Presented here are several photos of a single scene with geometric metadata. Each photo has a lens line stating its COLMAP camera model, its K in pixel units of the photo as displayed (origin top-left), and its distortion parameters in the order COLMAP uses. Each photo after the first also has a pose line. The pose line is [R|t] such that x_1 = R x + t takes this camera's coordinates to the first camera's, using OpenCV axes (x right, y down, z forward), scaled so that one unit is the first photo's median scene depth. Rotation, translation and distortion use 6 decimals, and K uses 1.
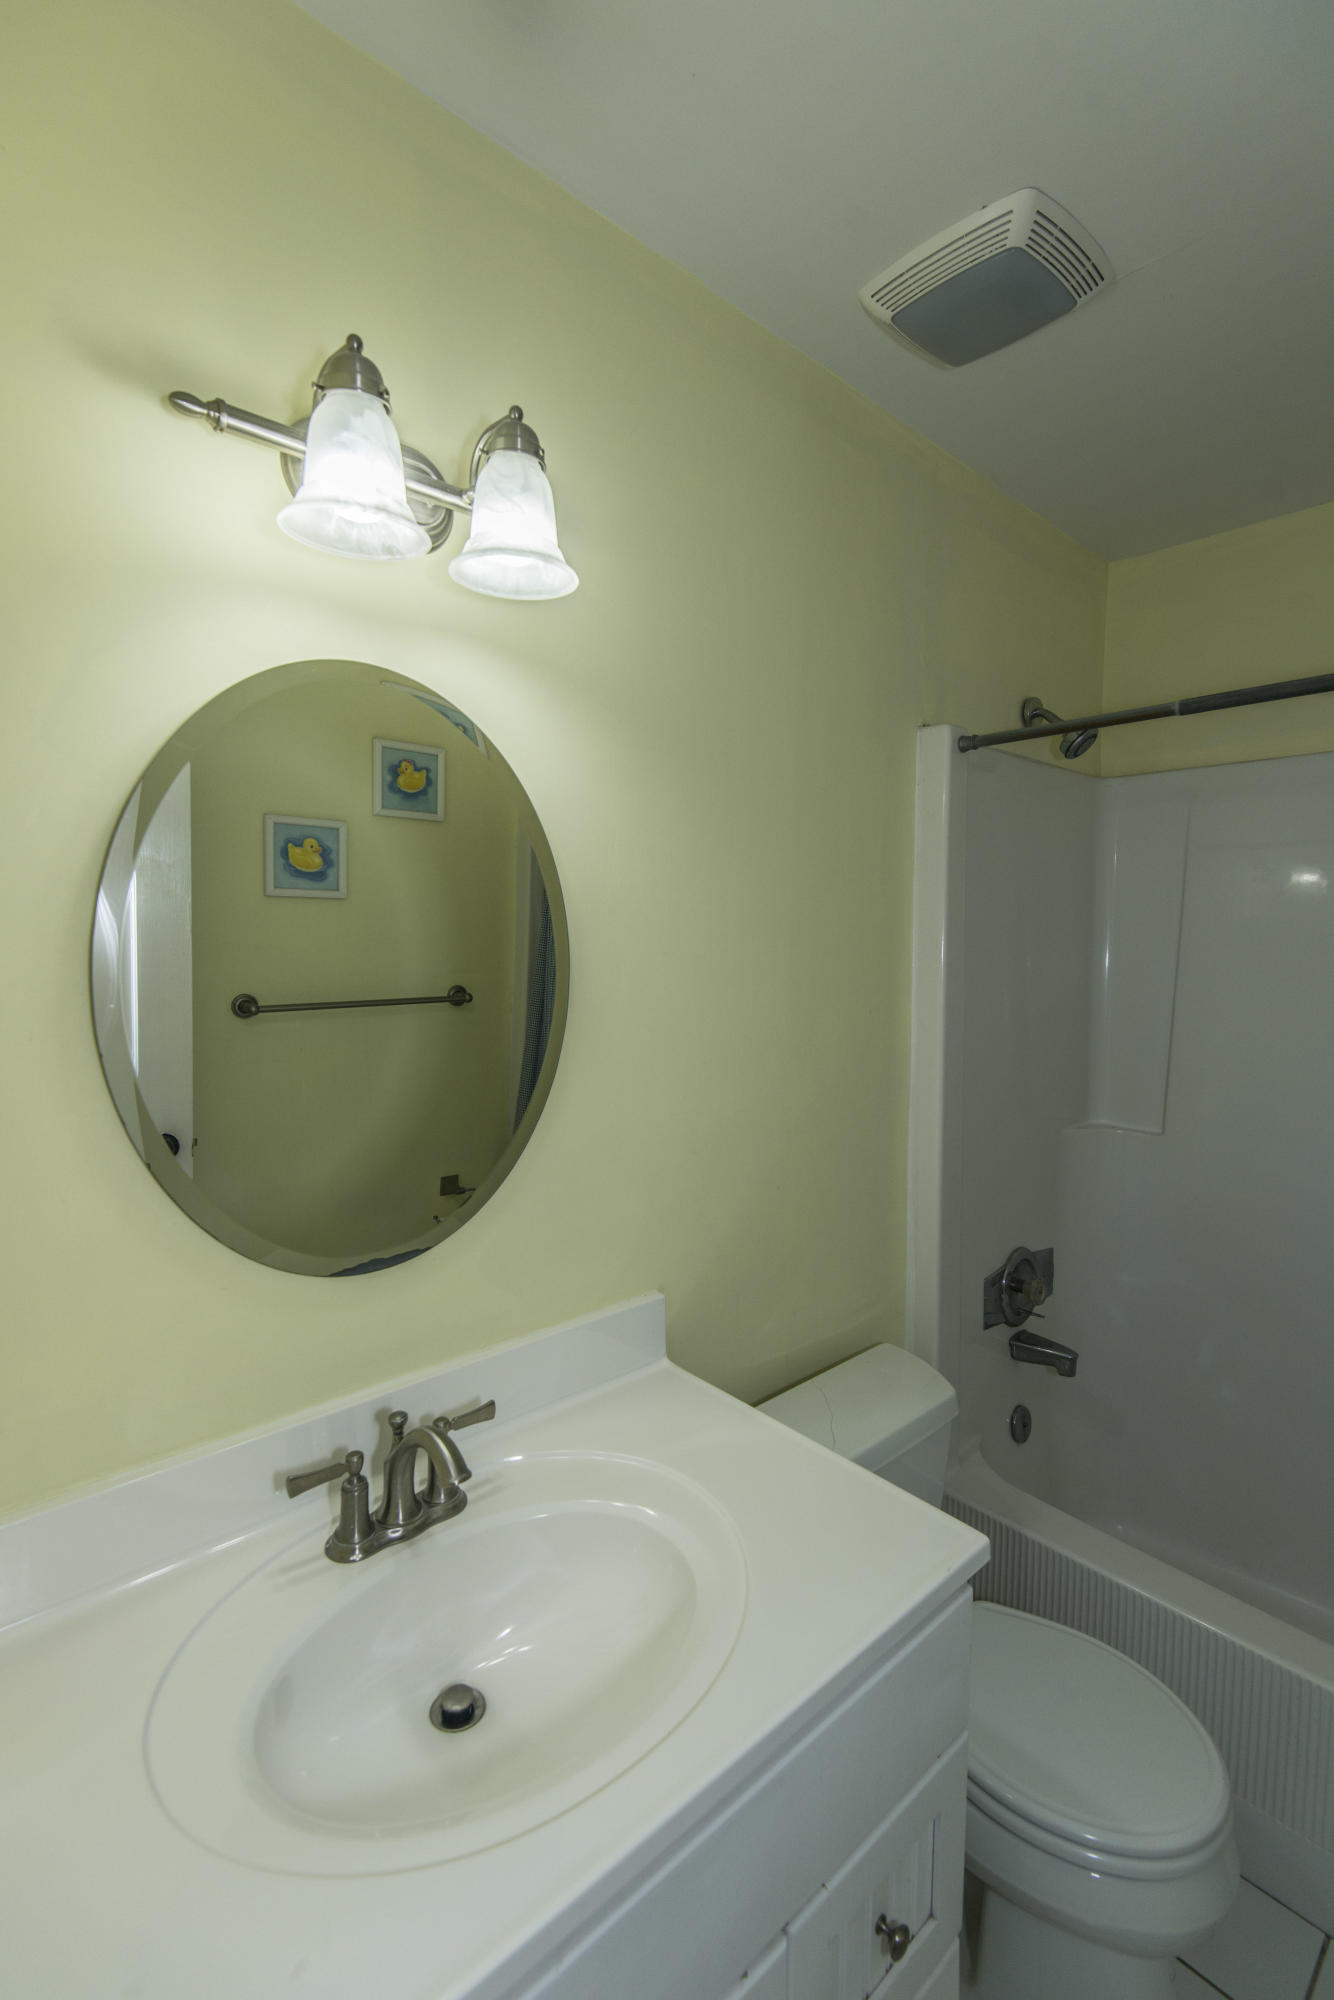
lens RADIAL K [[914.1, 0, 681.0], [0, 914.1, 1001.1], [0, 0, 1]] dist [0.026457, -0.010777]
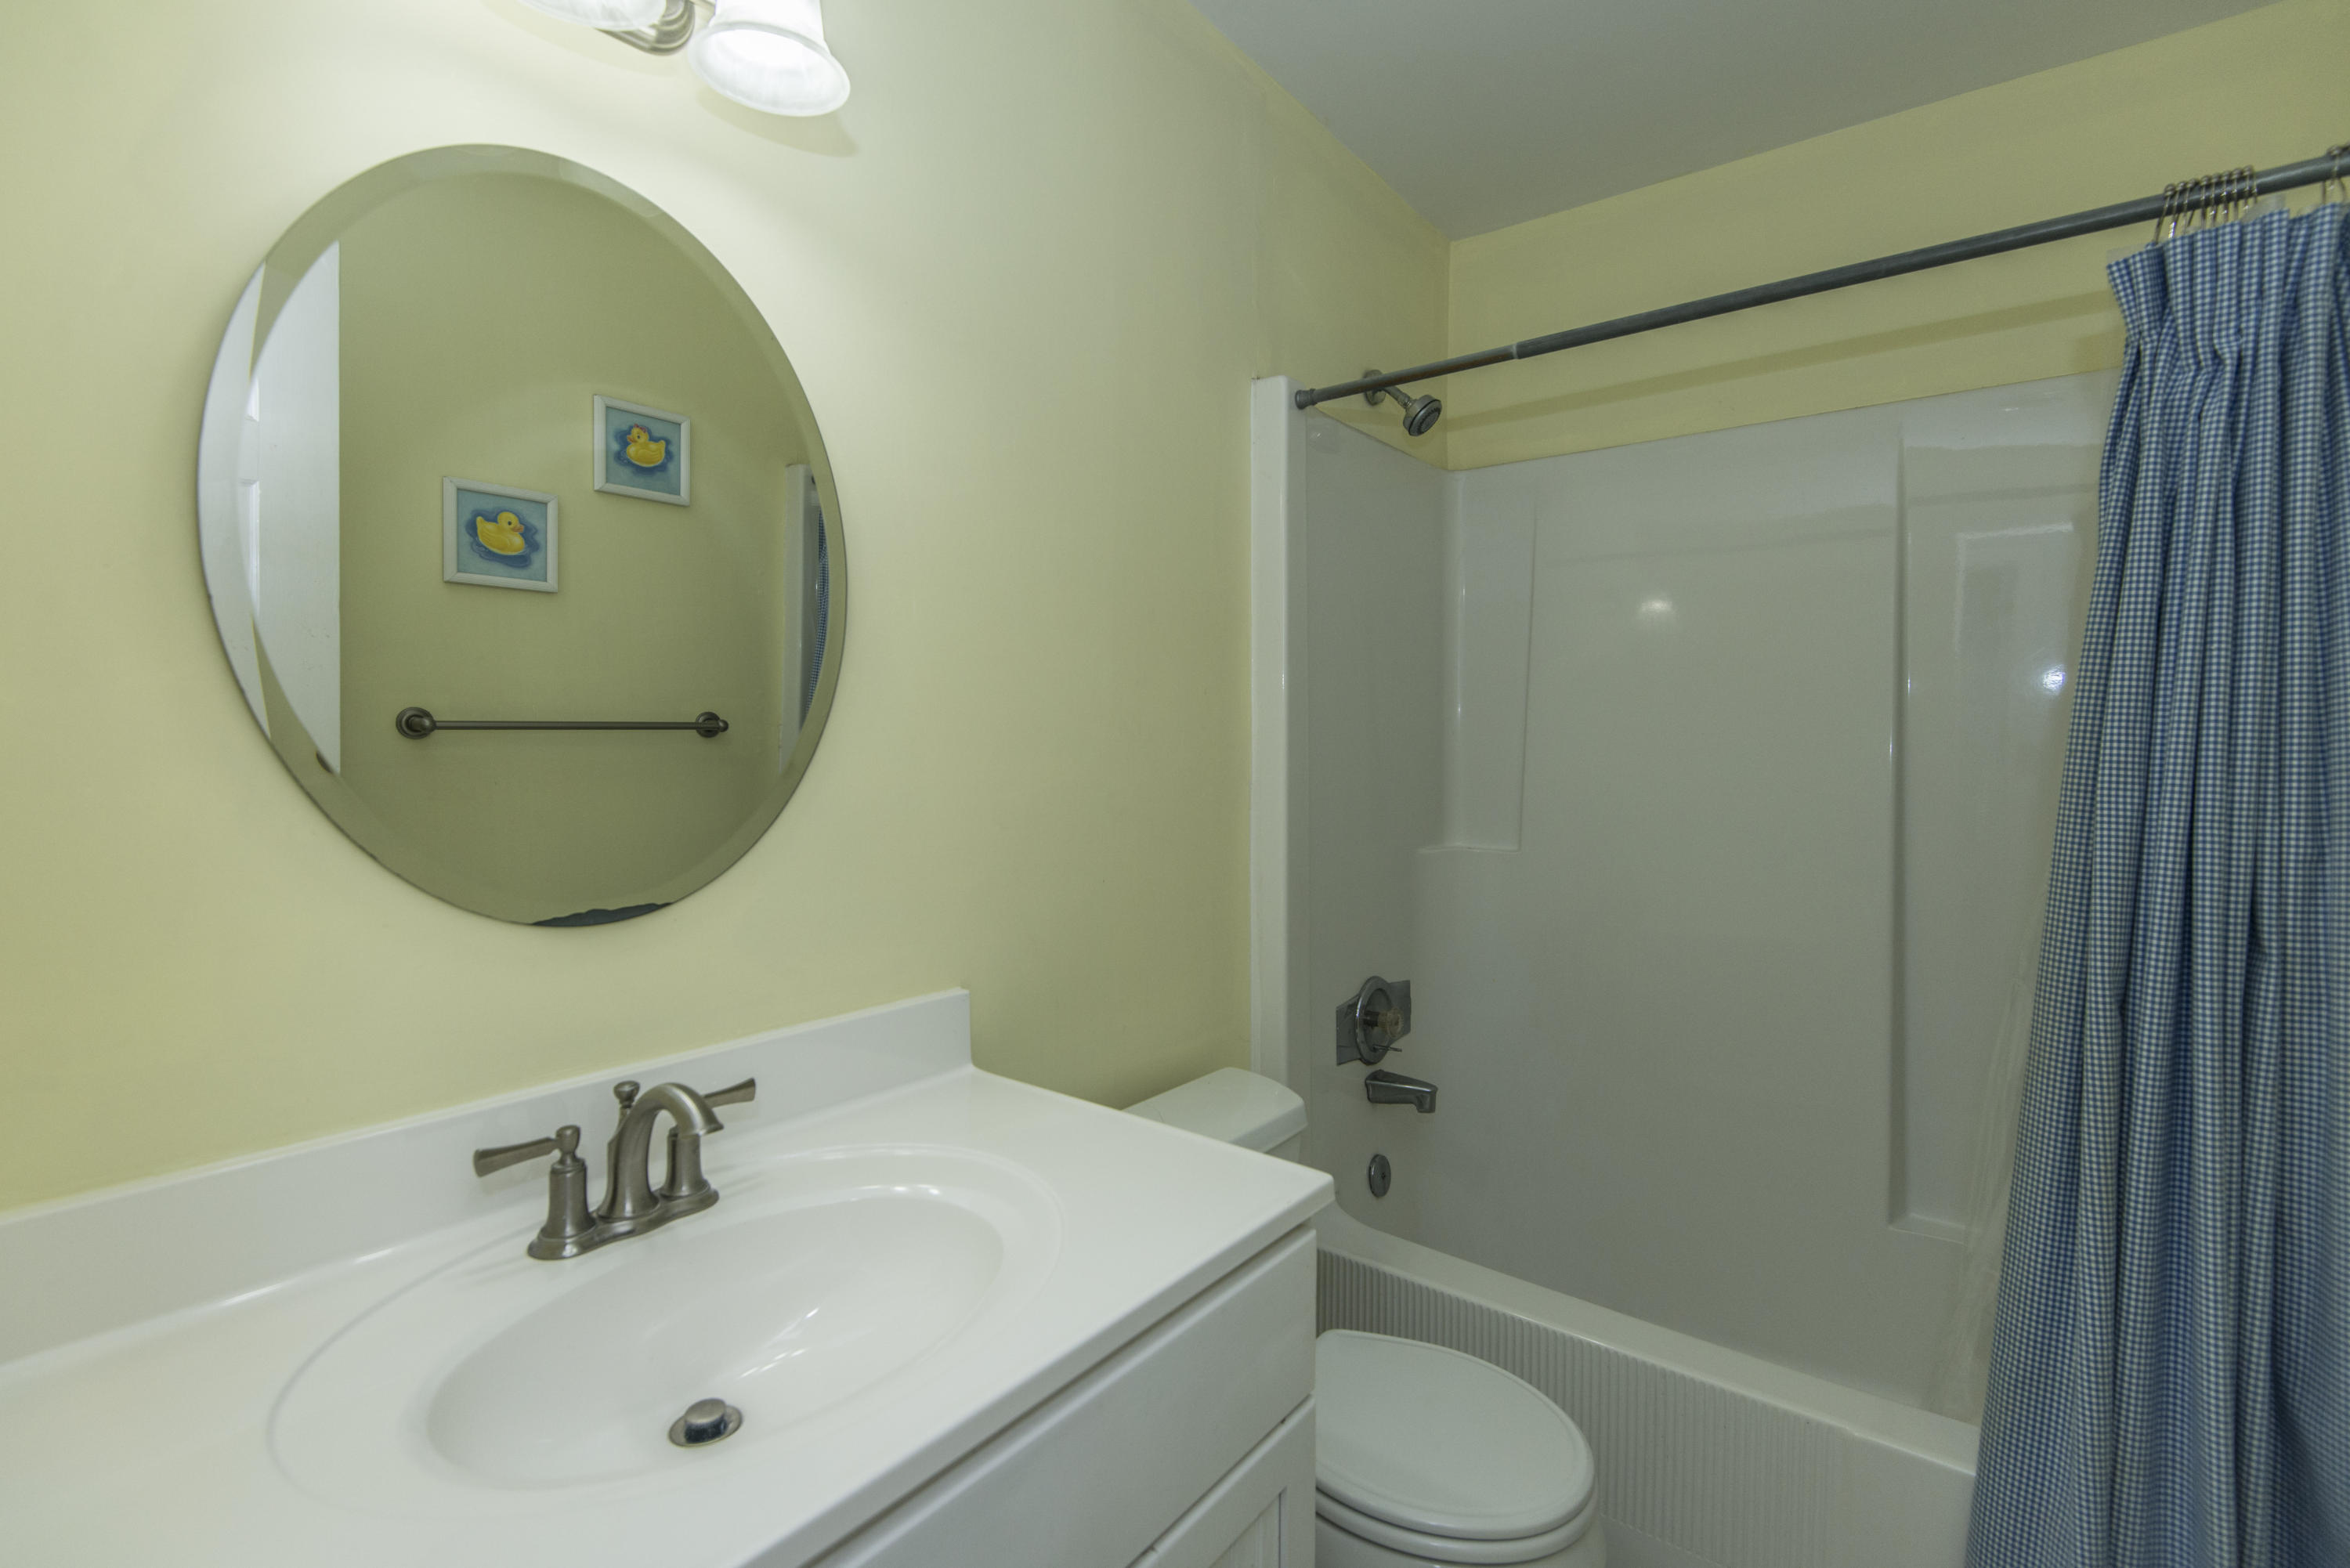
lens RADIAL K [[1074.0, 0, 1185.6], [0, 1074.0, 767.6], [0, 0, 1]] dist [0.026457, -0.010777]
pose [[0.984666, -0.011546, 0.174070, 0.006771], [0.016757, 0.999454, -0.028494, 0.109951], [-0.173646, 0.030974, 0.984321, -0.014163]]
